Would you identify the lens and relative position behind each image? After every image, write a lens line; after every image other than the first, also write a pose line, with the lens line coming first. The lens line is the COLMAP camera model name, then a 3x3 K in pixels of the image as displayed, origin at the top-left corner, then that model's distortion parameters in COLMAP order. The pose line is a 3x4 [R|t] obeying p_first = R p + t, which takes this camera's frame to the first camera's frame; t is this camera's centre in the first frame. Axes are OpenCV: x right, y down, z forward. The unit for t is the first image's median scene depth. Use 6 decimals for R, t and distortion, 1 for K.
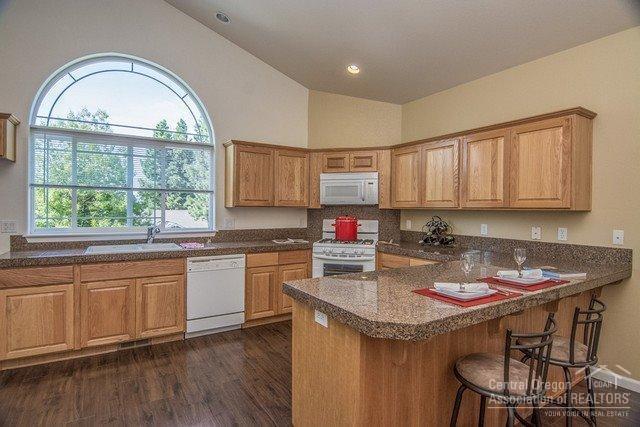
lens RADIAL K [[343.4, 0, 300.7], [0, 343.4, 201.4], [0, 0, 1]] dist [0.000351, -0.015624]
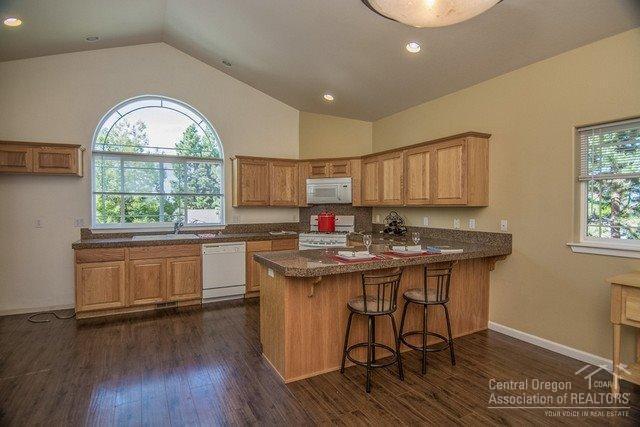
lens RADIAL K [[343.4, 0, 300.7], [0, 343.4, 201.4], [0, 0, 1]] dist [0.000351, -0.015624]
pose [[0.996618, -0.013543, -0.081052, 0.161380], [0.013989, 0.999890, 0.004940, -0.006628], [0.080976, -0.006058, 0.996698, -0.309611]]
